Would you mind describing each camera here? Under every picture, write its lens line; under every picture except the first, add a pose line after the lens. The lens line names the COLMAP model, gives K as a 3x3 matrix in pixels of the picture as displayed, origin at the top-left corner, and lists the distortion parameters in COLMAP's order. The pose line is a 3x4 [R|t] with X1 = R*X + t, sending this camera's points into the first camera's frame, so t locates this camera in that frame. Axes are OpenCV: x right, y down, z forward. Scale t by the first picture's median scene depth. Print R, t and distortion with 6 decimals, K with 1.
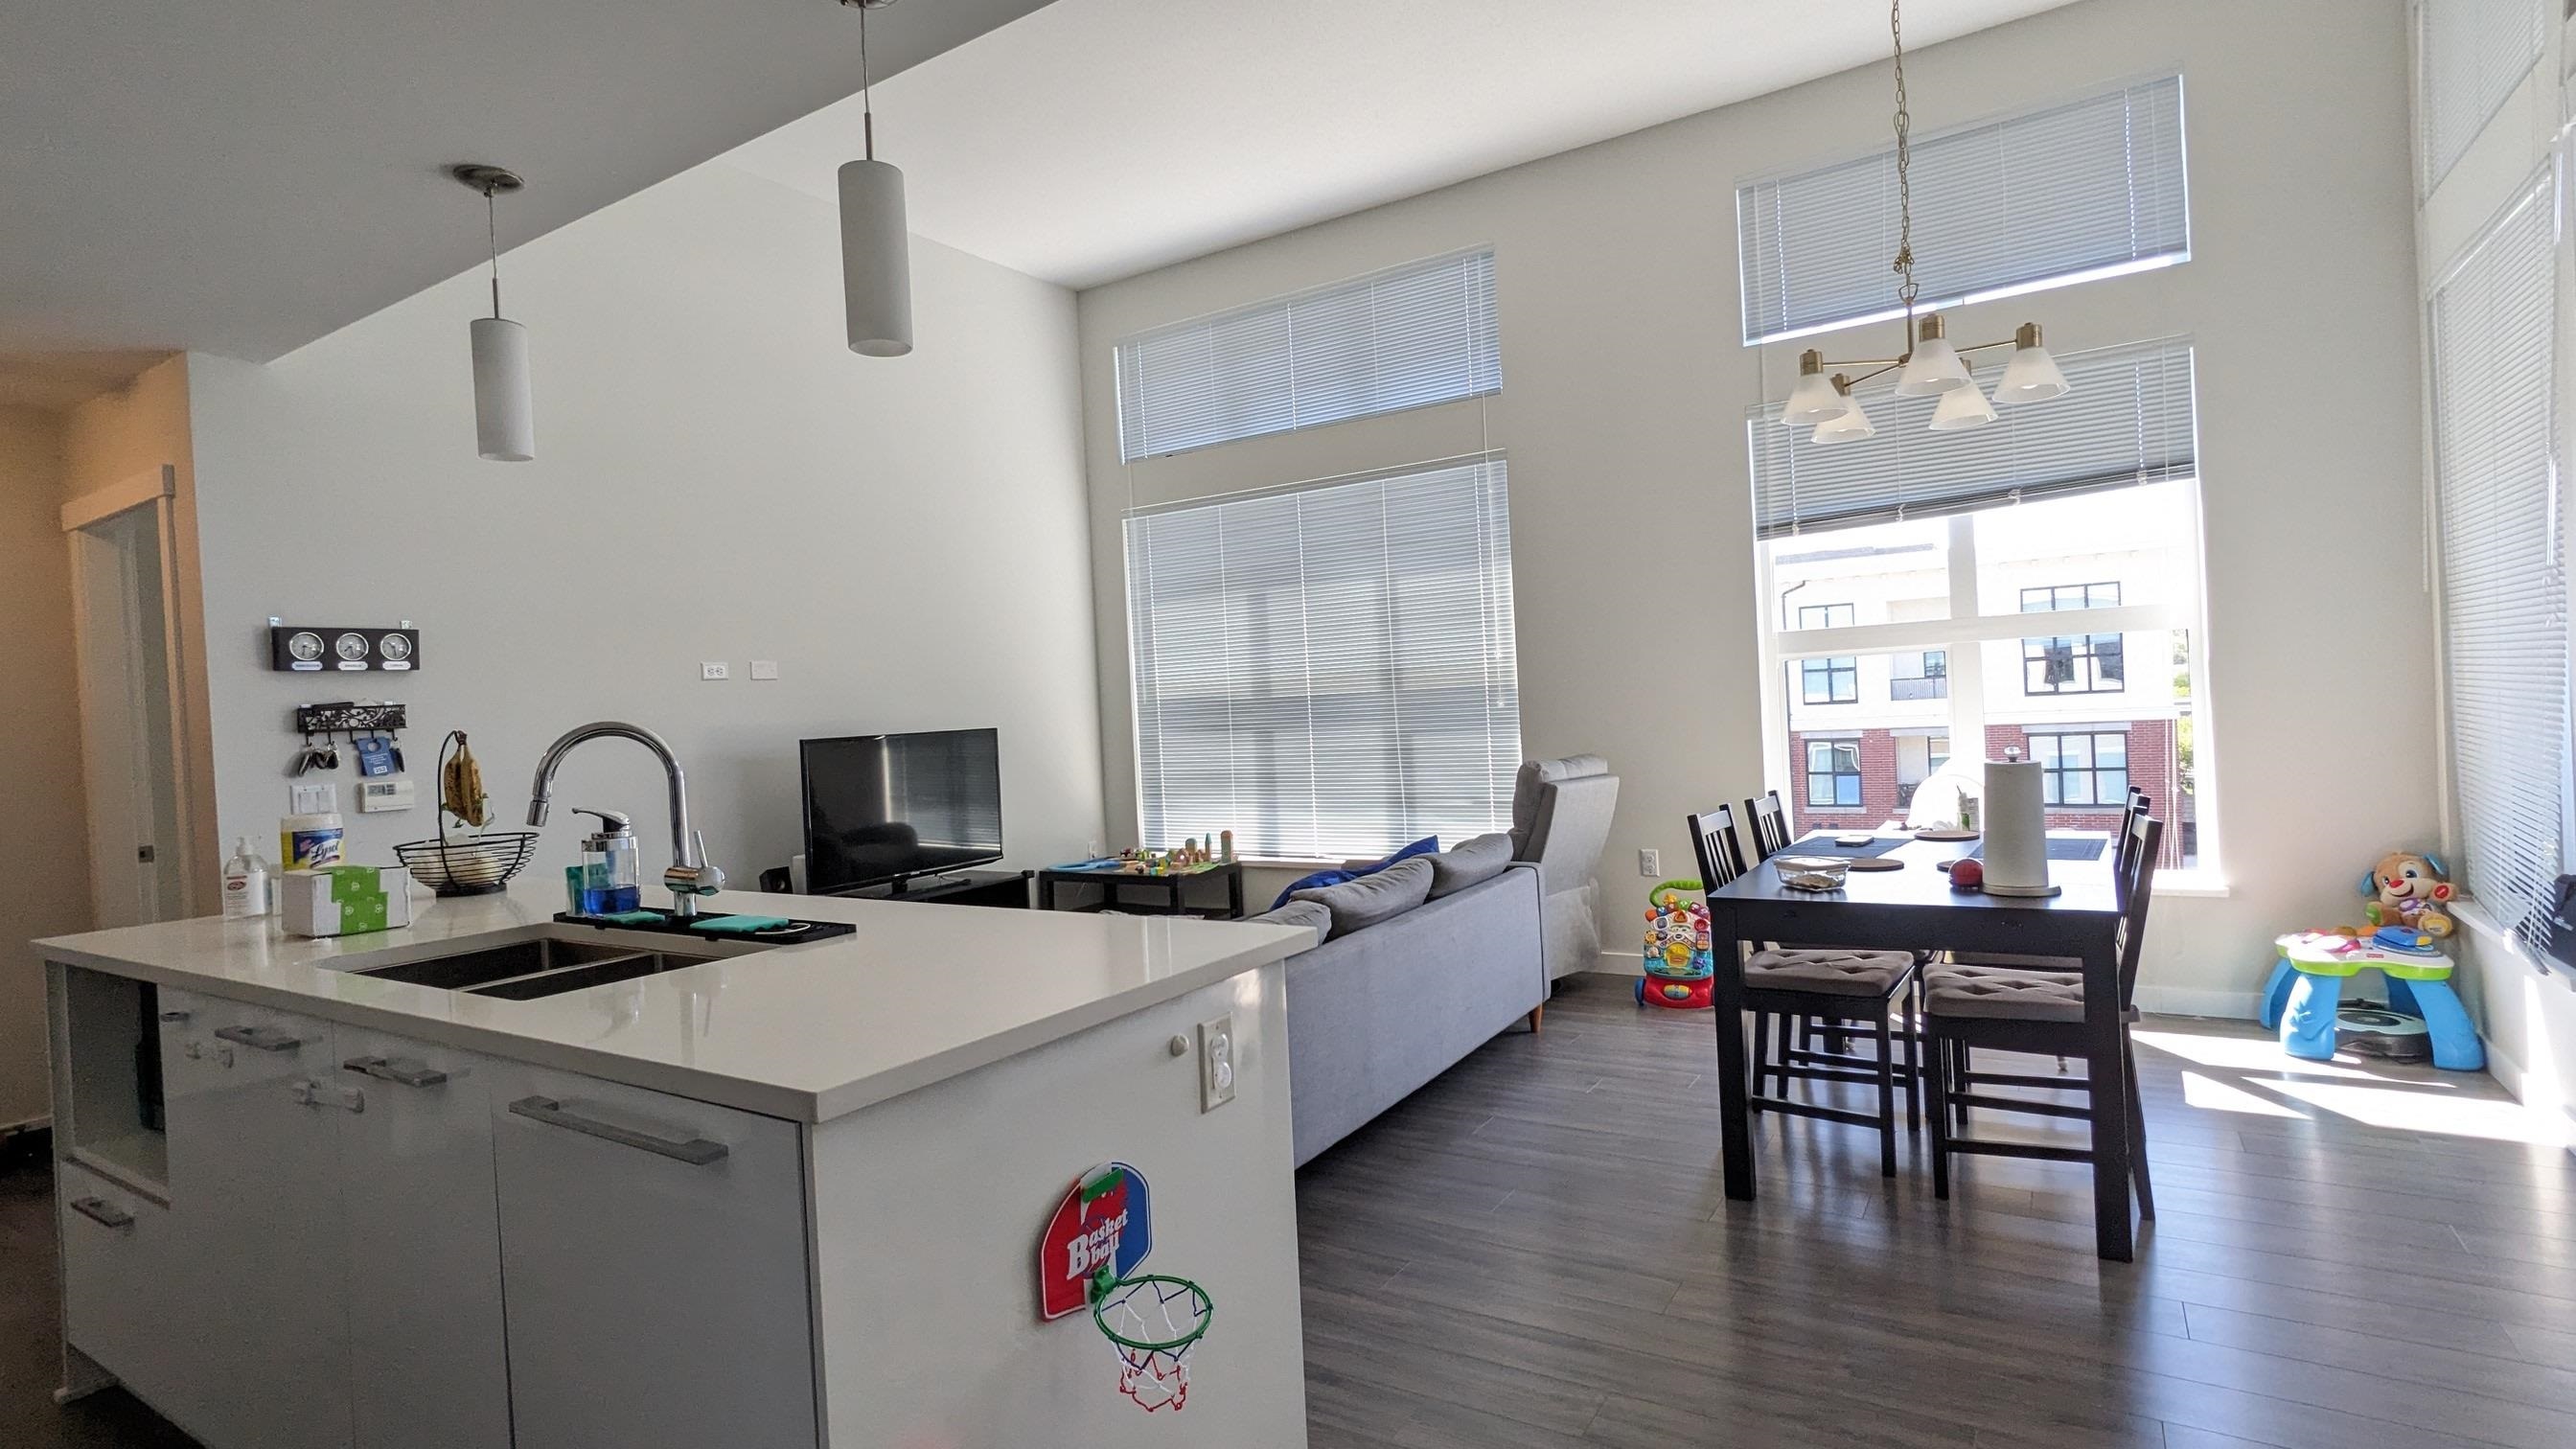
lens RADIAL K [[1251.8, 0, 1299.9], [0, 1251.8, 718.2], [0, 0, 1]] dist [-0.002264, 0.006412]
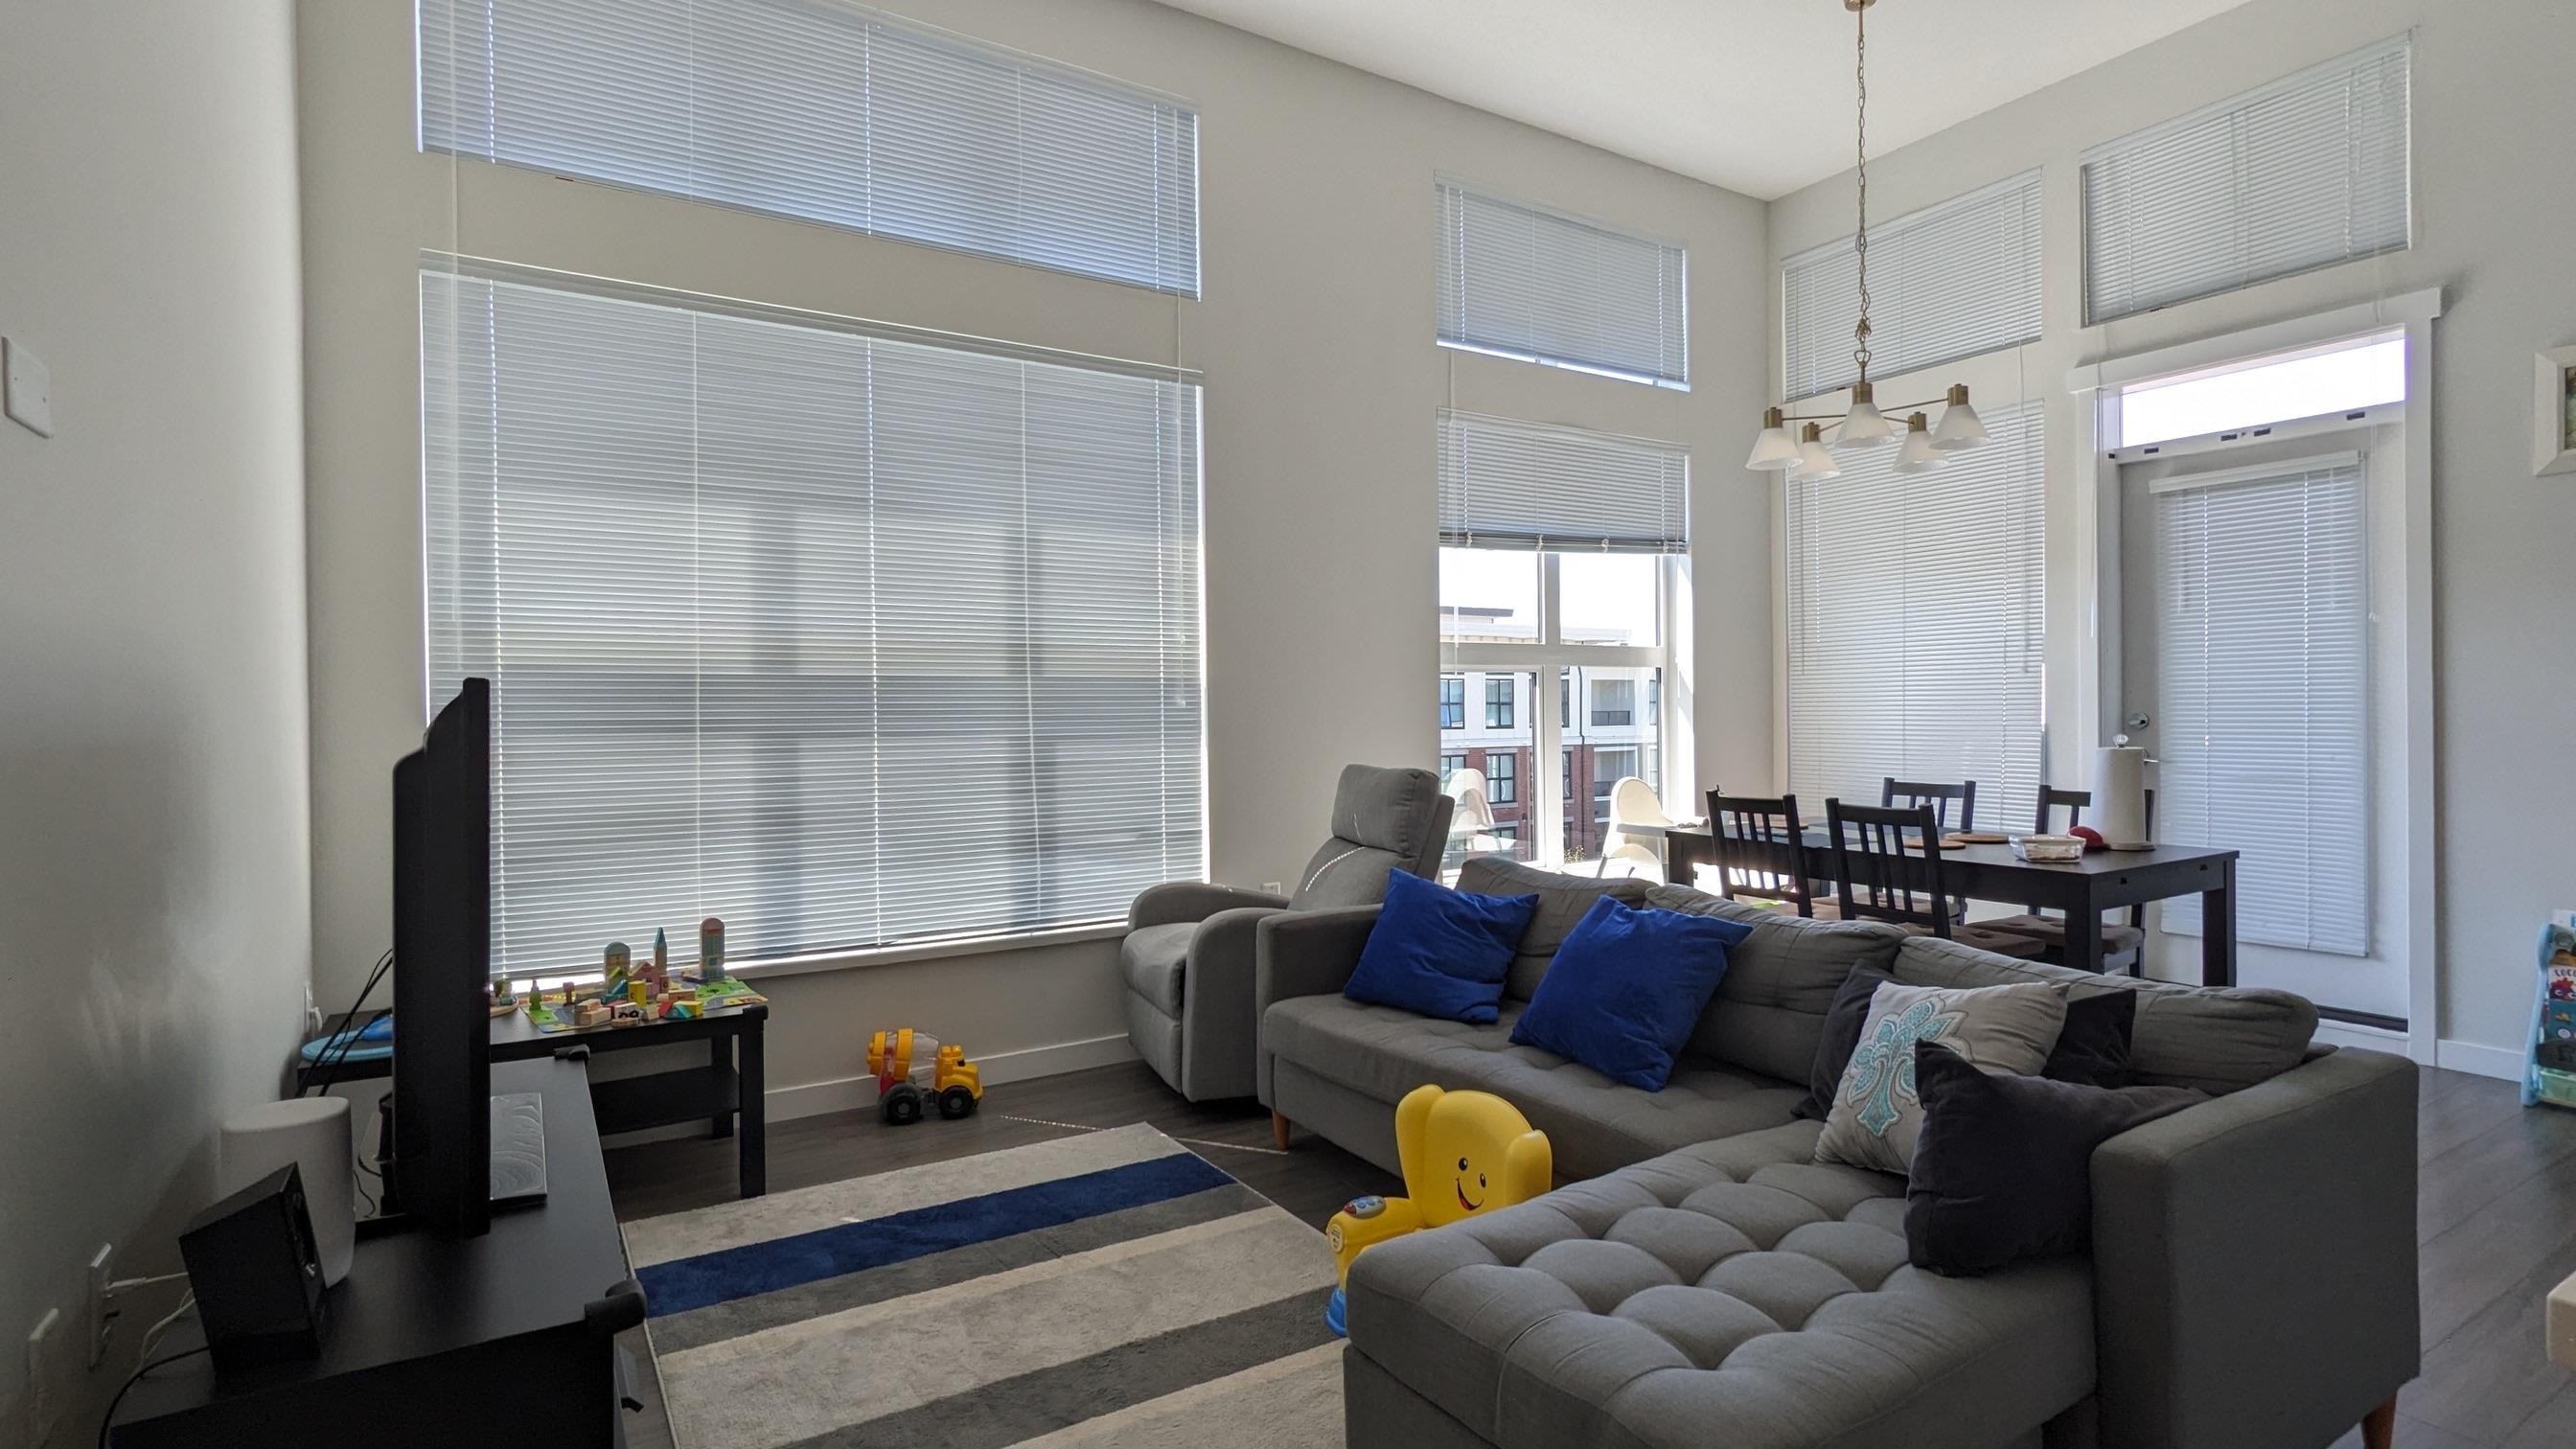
lens RADIAL K [[1251.8, 0, 1305.1], [0, 1251.8, 720.6], [0, 0, 1]] dist [-0.002264, 0.006412]
pose [[0.430394, 0.041174, 0.901701, -0.467133], [-0.000737, 0.998975, -0.045264, 0.031544], [-0.902641, 0.018817, 0.429983, 0.580349]]
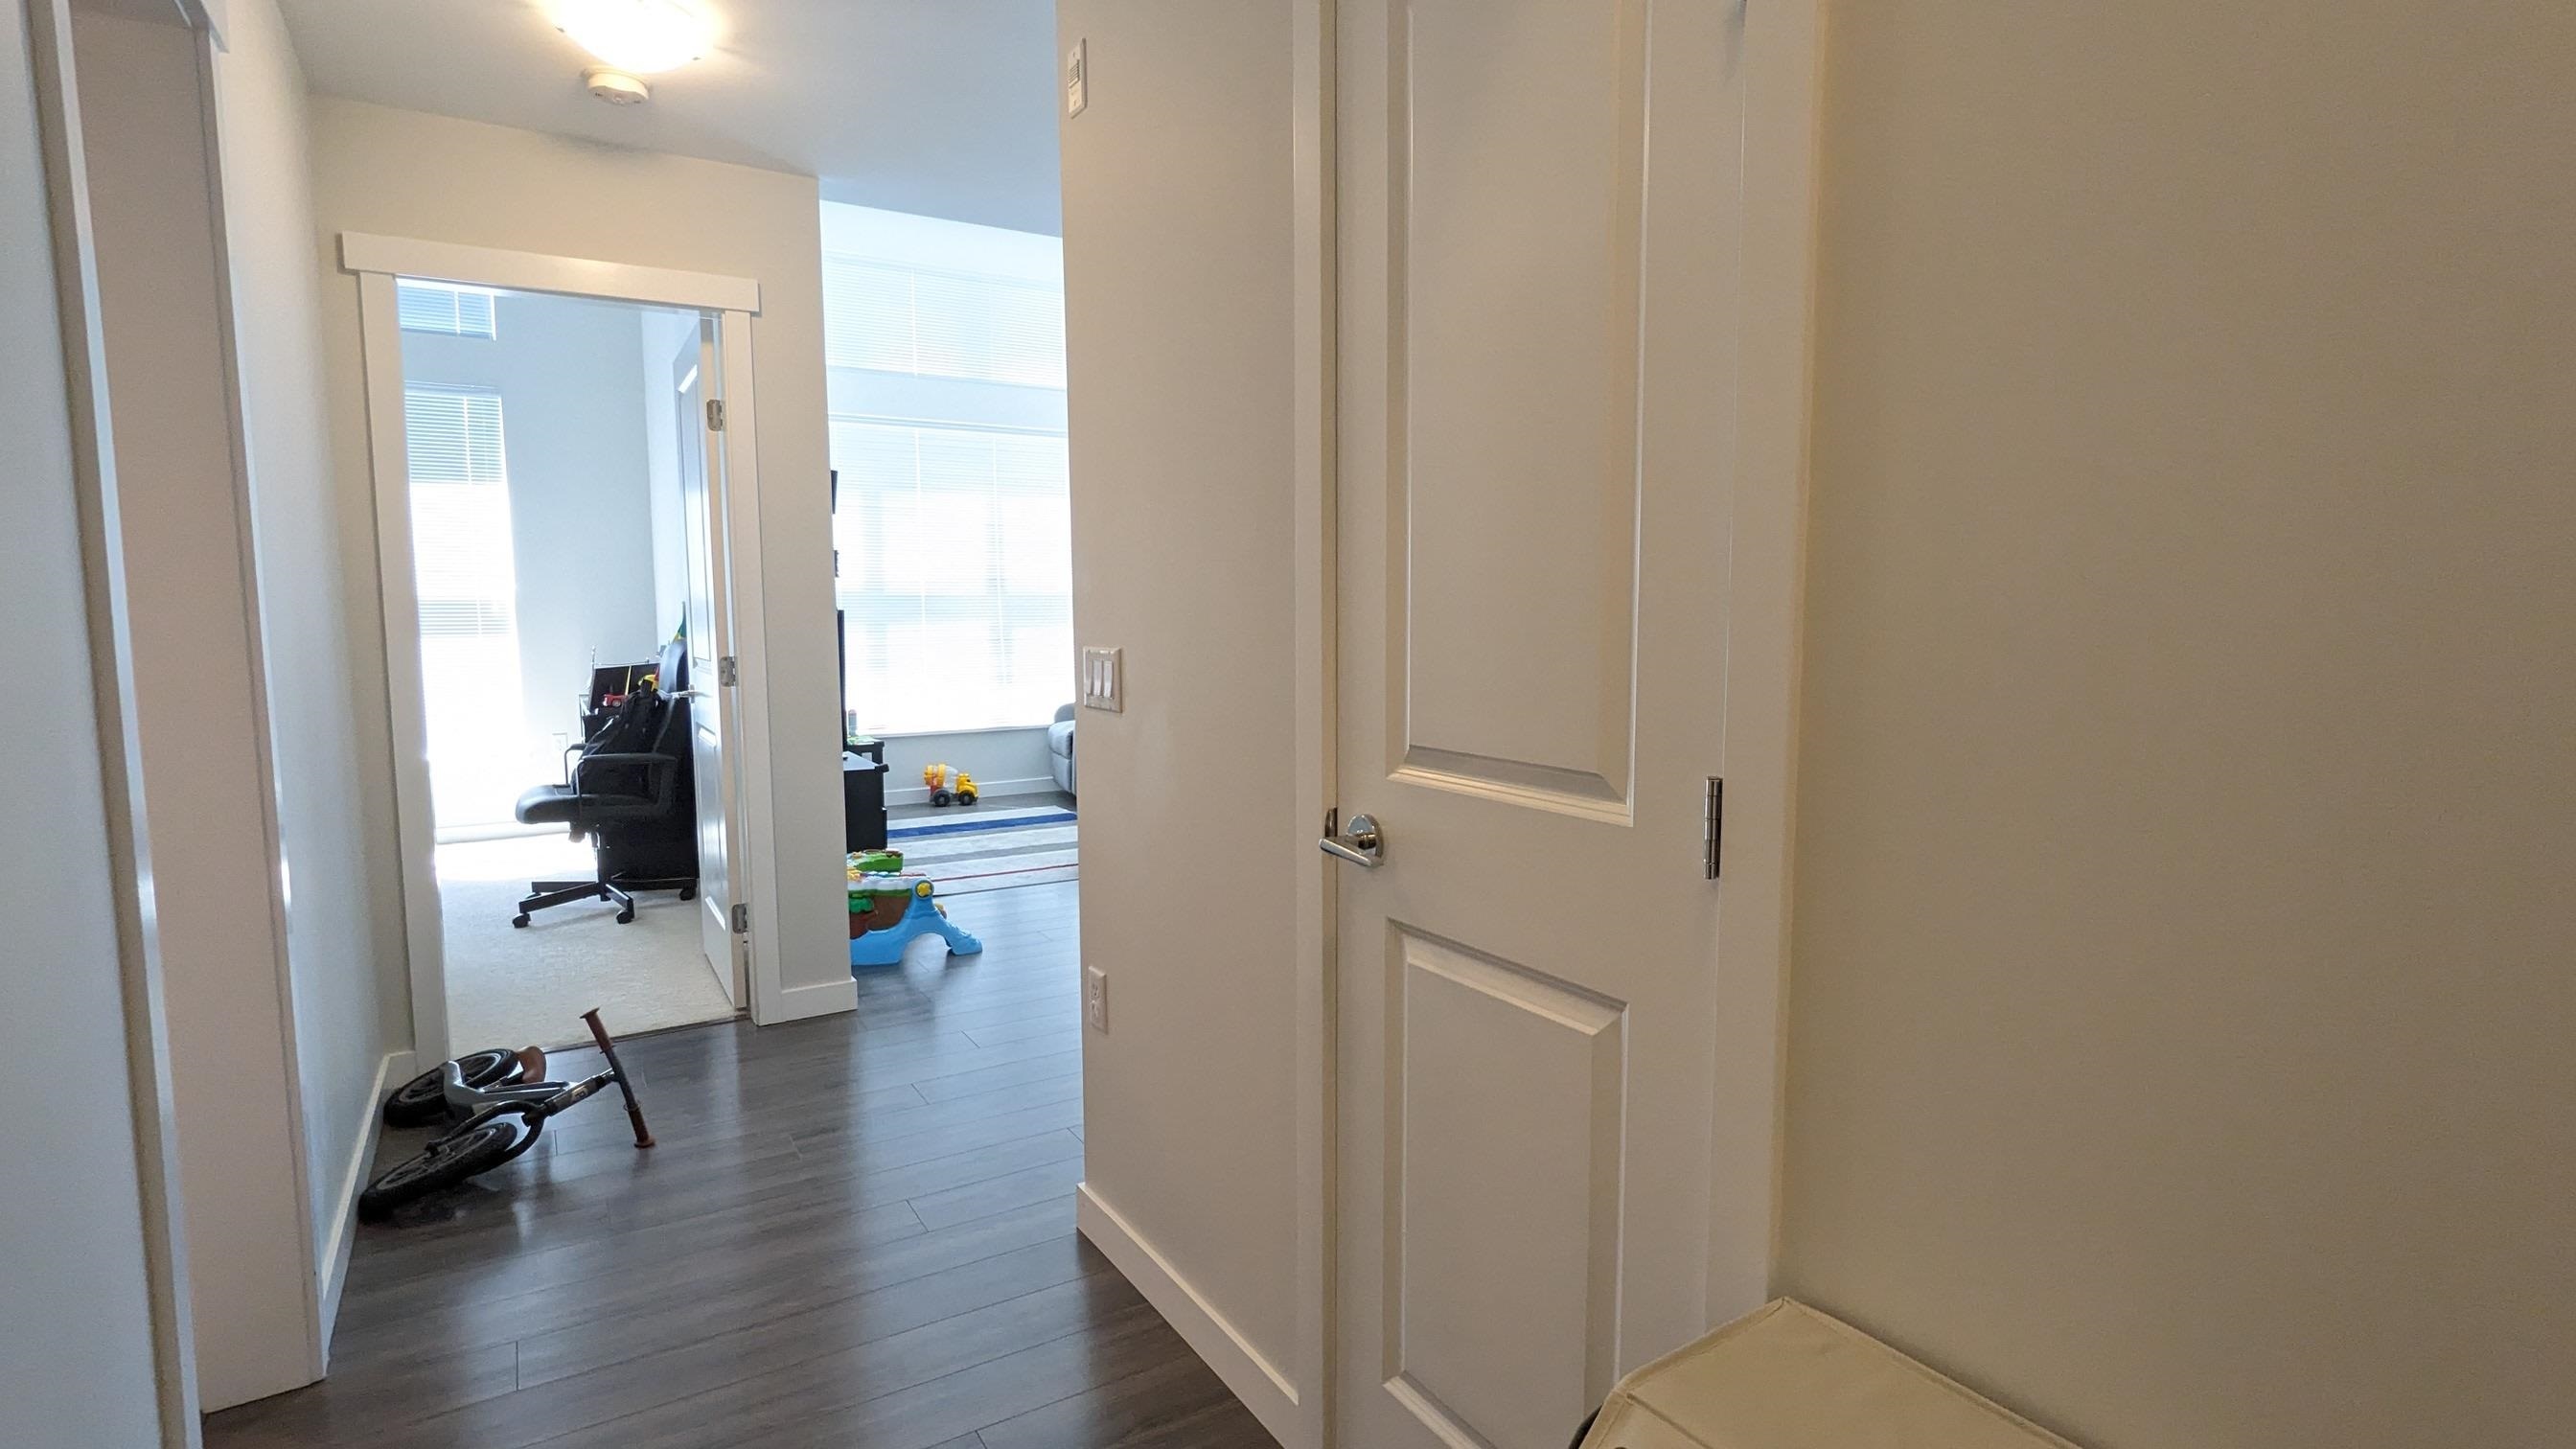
lens RADIAL K [[1251.8, 0, 1272.6], [0, 1251.8, 731.5], [0, 0, 1]] dist [-0.002264, 0.006412]
pose [[0.447904, -0.044529, 0.892972, -0.988669], [-0.007803, 0.998526, 0.053707, 0.048748], [-0.894048, -0.031023, 0.446897, 0.144518]]
